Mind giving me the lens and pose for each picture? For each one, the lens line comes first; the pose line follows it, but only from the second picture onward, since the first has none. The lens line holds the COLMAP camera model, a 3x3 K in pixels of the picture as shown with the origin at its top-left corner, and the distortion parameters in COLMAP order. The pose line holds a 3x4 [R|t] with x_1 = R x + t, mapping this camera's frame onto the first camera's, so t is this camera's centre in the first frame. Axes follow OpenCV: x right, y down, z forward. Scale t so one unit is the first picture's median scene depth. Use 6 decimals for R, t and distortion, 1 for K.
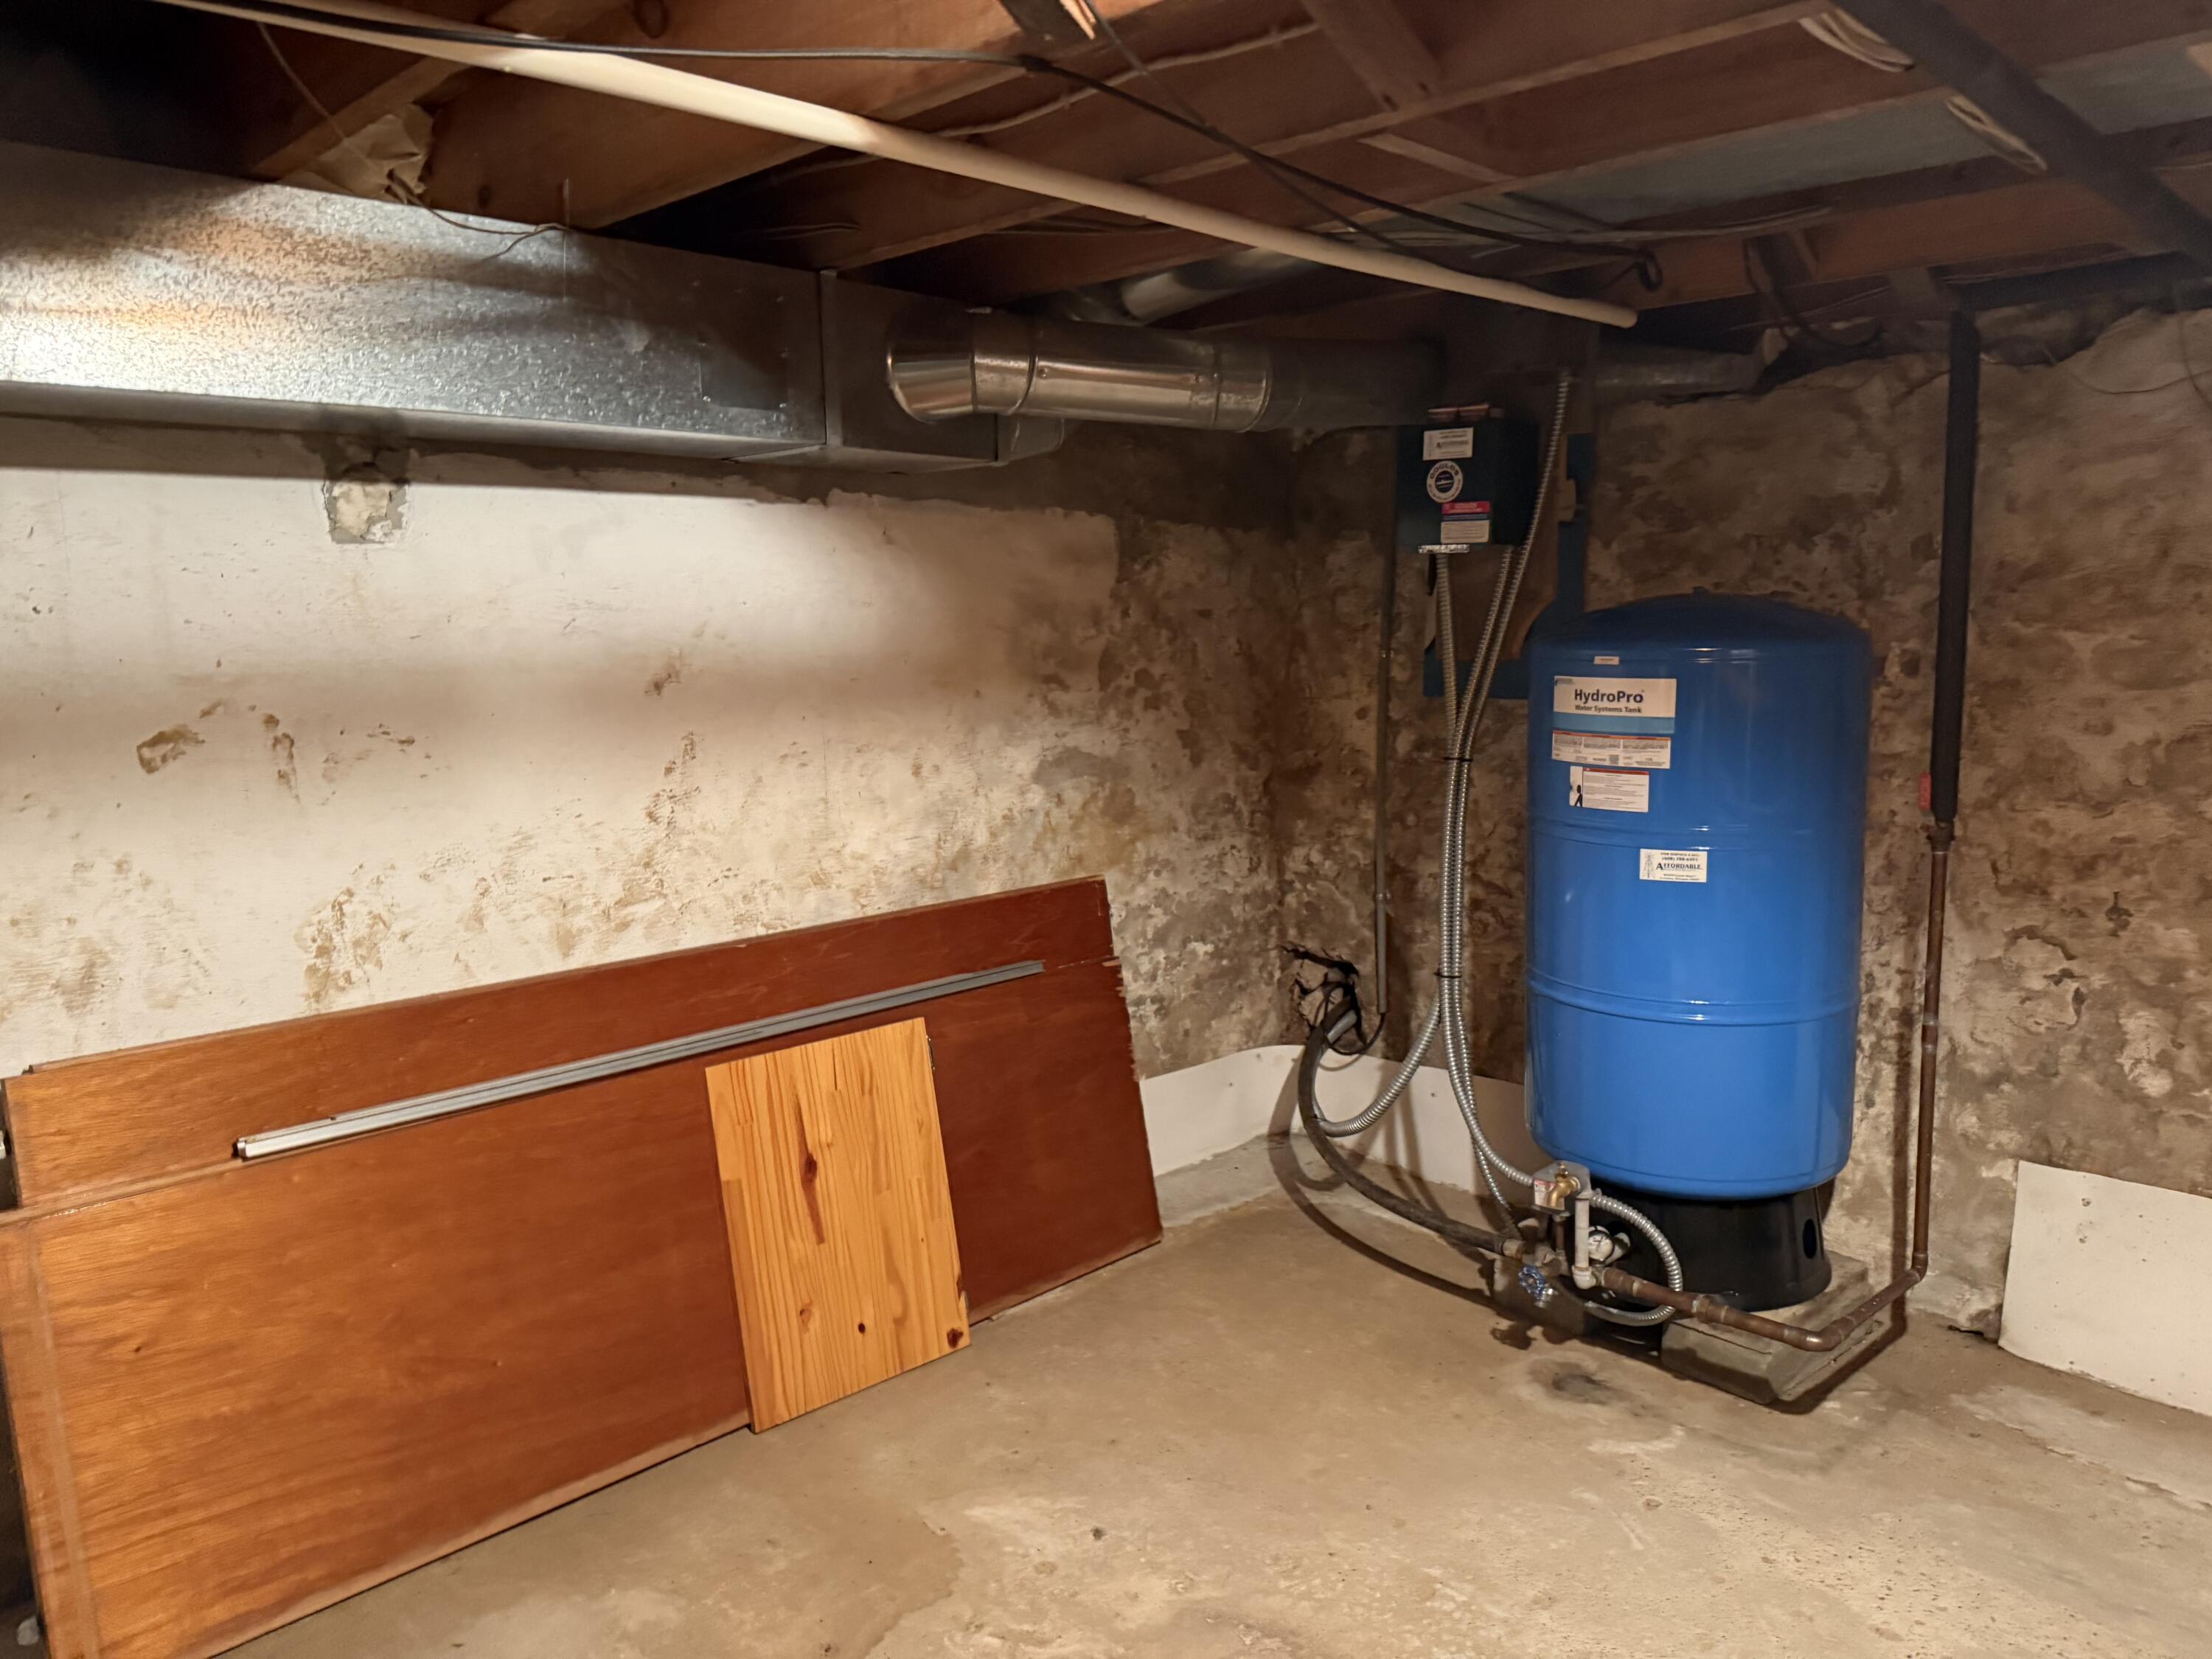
lens RADIAL K [[1547.8, 0, 1106.0], [0, 1547.8, 829.5], [0, 0, 1]] dist [0.116300, -0.170949]
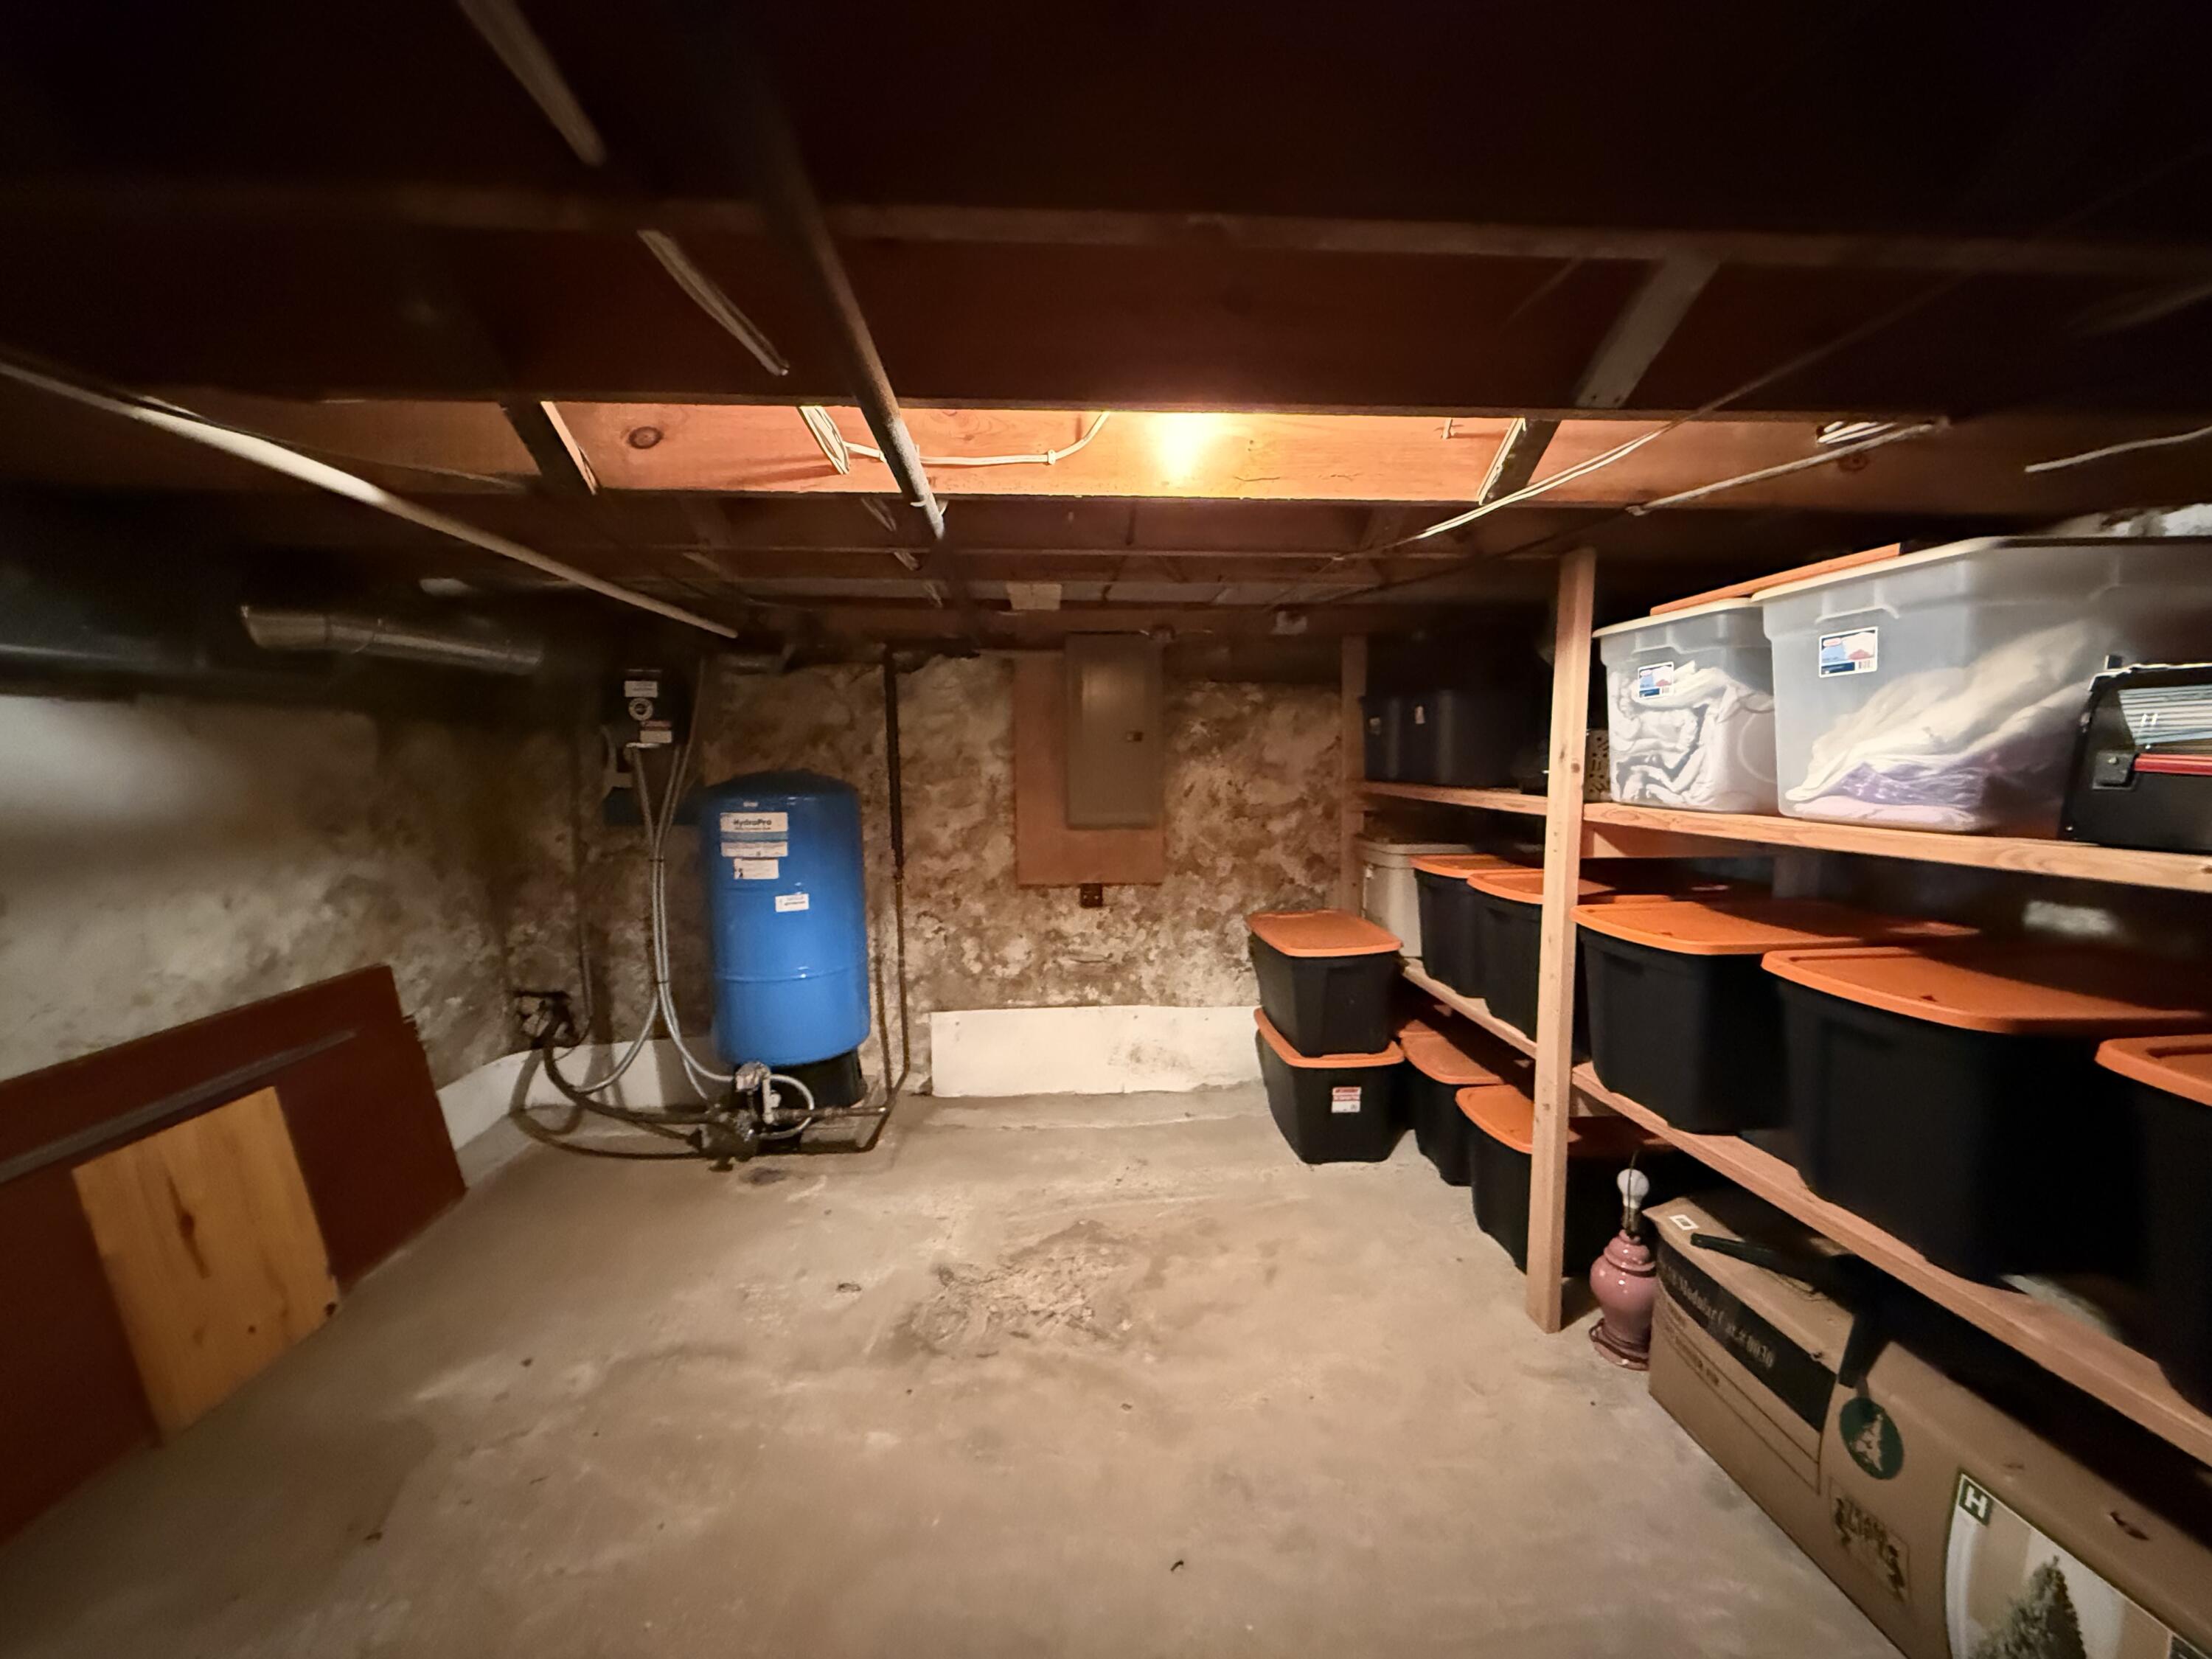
lens RADIAL K [[874.9, 0, 1098.8], [0, 874.9, 828.2], [0, 0, 1]] dist [0.000090, -0.000269]
pose [[0.654662, -0.058245, 0.753675, -0.205517], [0.108542, 0.993938, -0.017470, -0.009489], [-0.748089, 0.093242, 0.657015, -0.051139]]
